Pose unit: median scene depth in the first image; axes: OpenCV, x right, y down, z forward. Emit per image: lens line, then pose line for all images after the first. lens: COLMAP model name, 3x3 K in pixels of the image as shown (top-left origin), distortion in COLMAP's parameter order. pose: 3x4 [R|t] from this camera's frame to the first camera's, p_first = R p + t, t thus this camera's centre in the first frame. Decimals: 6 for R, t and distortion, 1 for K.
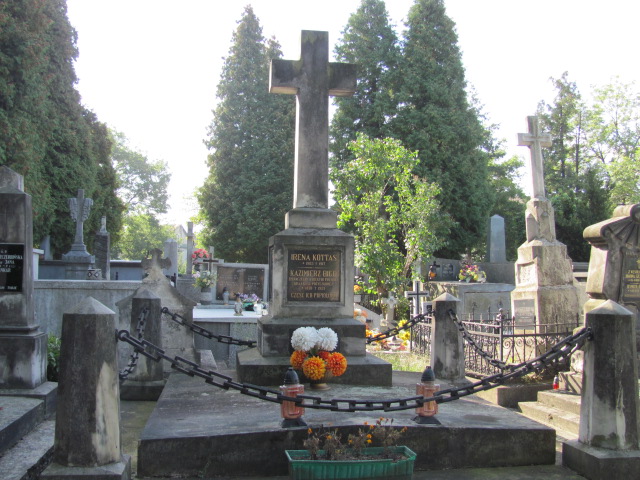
lens RADIAL K [[679.0, 0, 320.0], [0, 679.0, 240.7], [0, 0, 1]] dist [-0.014108, 0.000000]
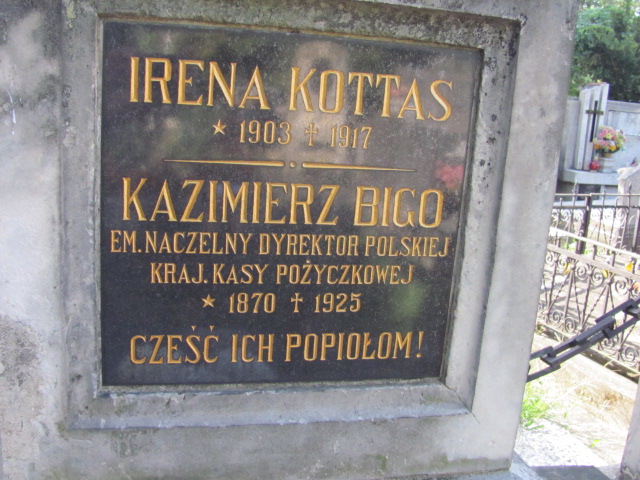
lens RADIAL K [[679.0, 0, 319.7], [0, 679.0, 239.6], [0, 0, 1]] dist [-0.014108, 0.000000]
pose [[0.994881, 0.033430, 0.095366, -0.016540], [-0.057035, 0.964779, 0.256805, 0.017731], [-0.083422, -0.260929, 0.961747, 0.859550]]
